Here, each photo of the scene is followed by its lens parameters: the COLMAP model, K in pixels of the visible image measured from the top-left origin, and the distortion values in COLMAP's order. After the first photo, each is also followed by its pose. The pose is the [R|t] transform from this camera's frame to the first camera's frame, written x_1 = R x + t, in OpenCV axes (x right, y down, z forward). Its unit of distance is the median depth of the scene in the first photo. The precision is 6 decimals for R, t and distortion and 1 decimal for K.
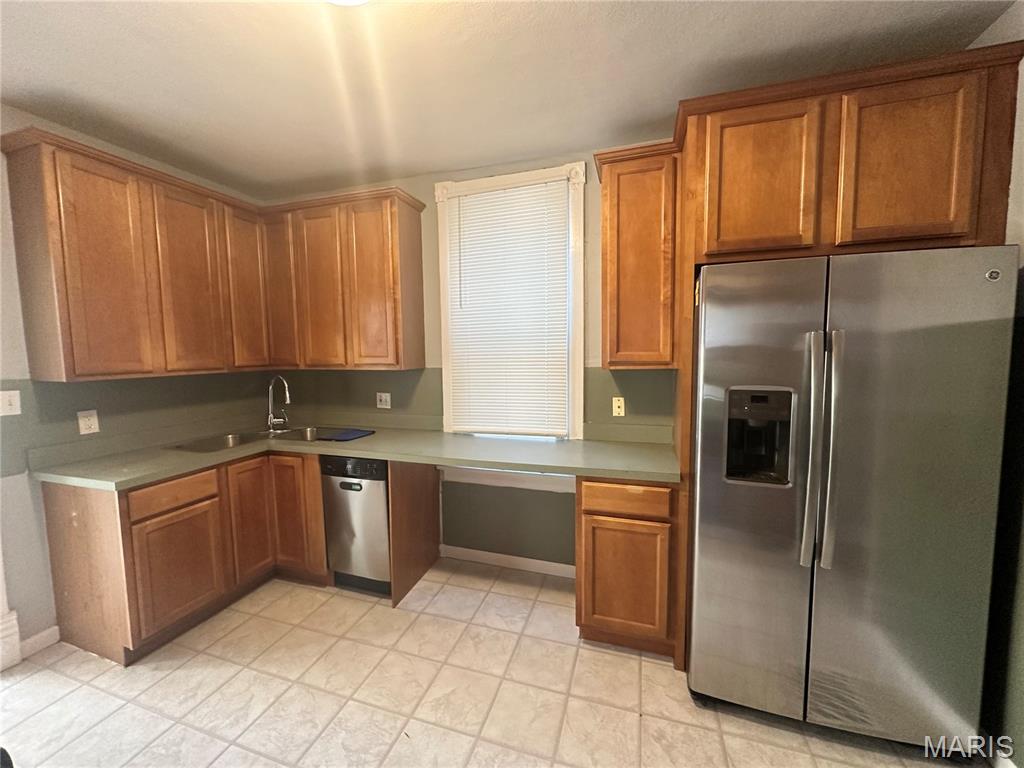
lens RADIAL K [[408.2, 0, 510.7], [0, 408.2, 384.0], [0, 0, 1]] dist [-0.001976, 0.000360]
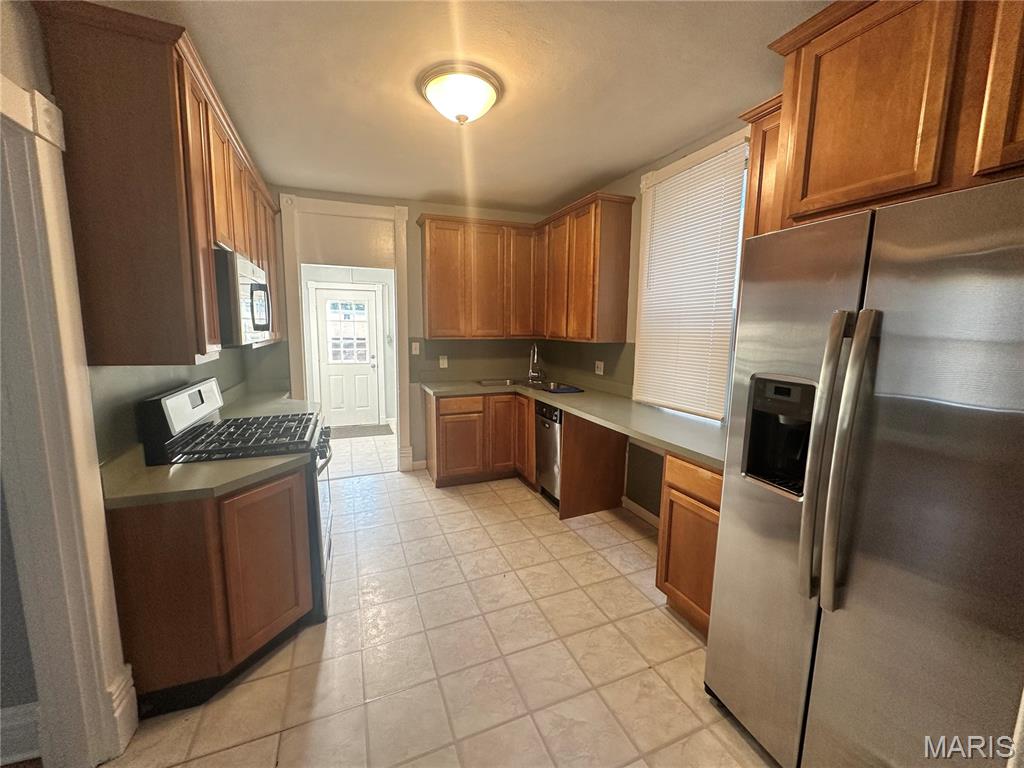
lens RADIAL K [[408.2, 0, 510.7], [0, 408.2, 384.0], [0, 0, 1]] dist [-0.001976, 0.000360]
pose [[0.643500, 0.124424, -0.755266, 0.543887], [-0.079433, 0.992228, 0.095784, -0.009255], [0.761313, -0.001644, 0.648382, 0.007696]]
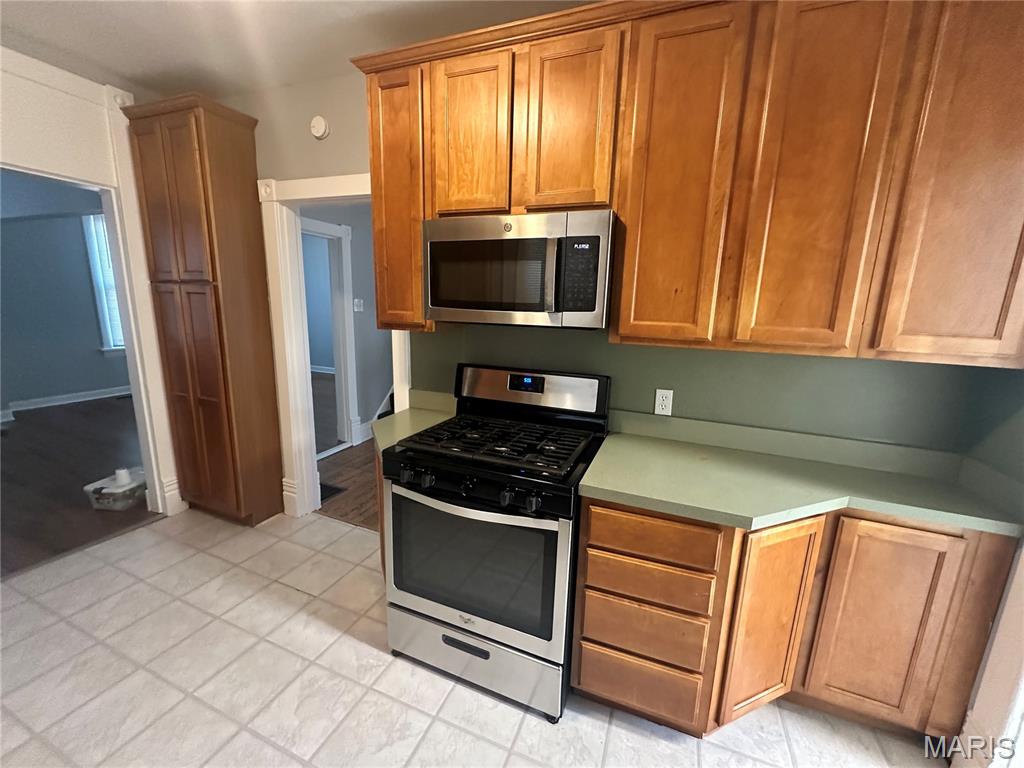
lens RADIAL K [[408.2, 0, 510.7], [0, 408.2, 384.0], [0, 0, 1]] dist [-0.001976, 0.000360]
pose [[-0.997219, -0.033517, 0.066571, -0.530577], [-0.014271, 0.962524, 0.270820, -0.057450], [-0.073153, 0.269117, -0.960325, 0.808553]]
